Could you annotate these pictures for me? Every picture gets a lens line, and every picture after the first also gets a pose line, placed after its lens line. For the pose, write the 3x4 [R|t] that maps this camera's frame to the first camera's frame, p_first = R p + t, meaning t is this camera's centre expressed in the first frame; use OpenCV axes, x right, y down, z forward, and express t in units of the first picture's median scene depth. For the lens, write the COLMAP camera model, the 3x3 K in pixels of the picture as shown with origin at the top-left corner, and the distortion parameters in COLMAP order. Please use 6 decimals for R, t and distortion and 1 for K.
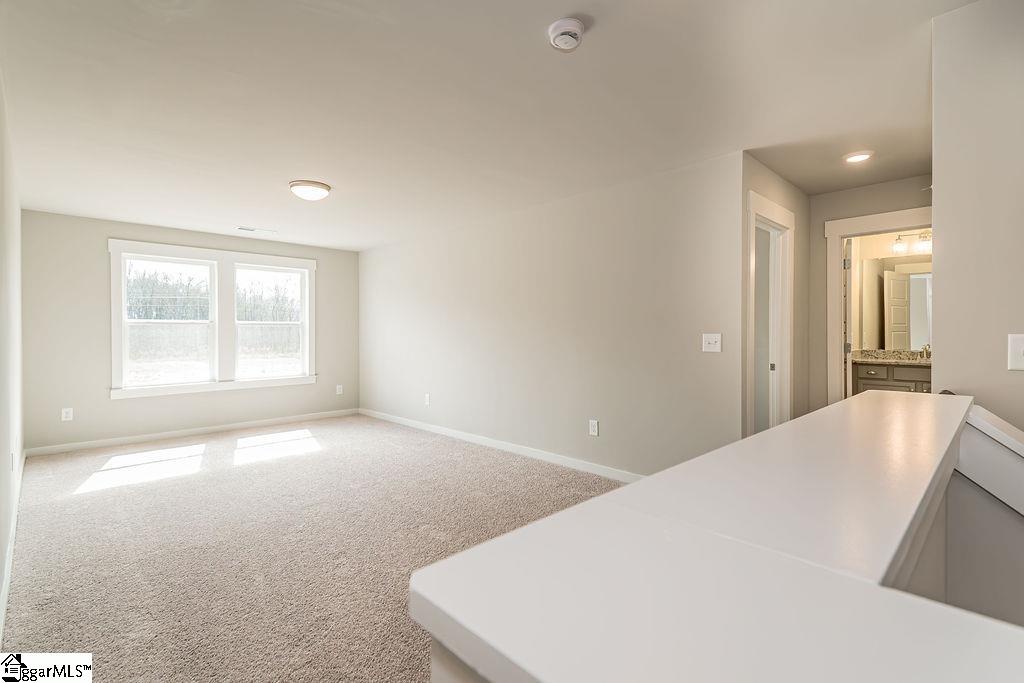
lens RADIAL K [[473.5, 0, 509.4], [0, 473.5, 337.9], [0, 0, 1]] dist [0.026303, -0.007264]
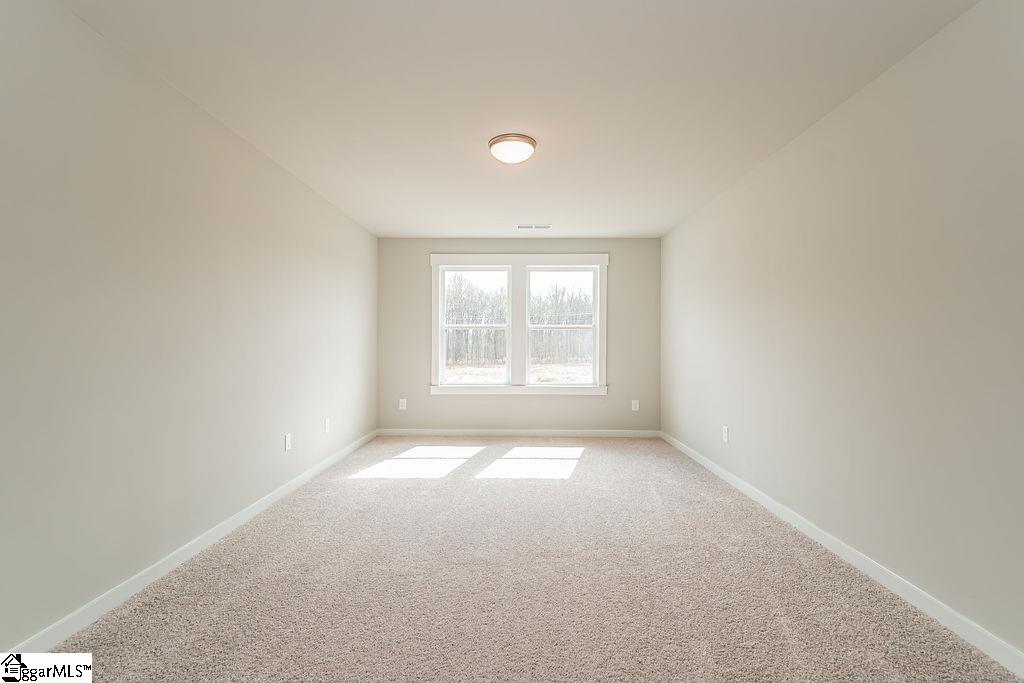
lens RADIAL K [[473.5, 0, 512.3], [0, 473.5, 336.2], [0, 0, 1]] dist [0.026303, -0.007264]
pose [[0.708877, -0.004722, -0.705316, 0.087456], [-0.014193, 0.999680, -0.020957, 0.009301], [0.705189, 0.024867, 0.708583, 0.295628]]
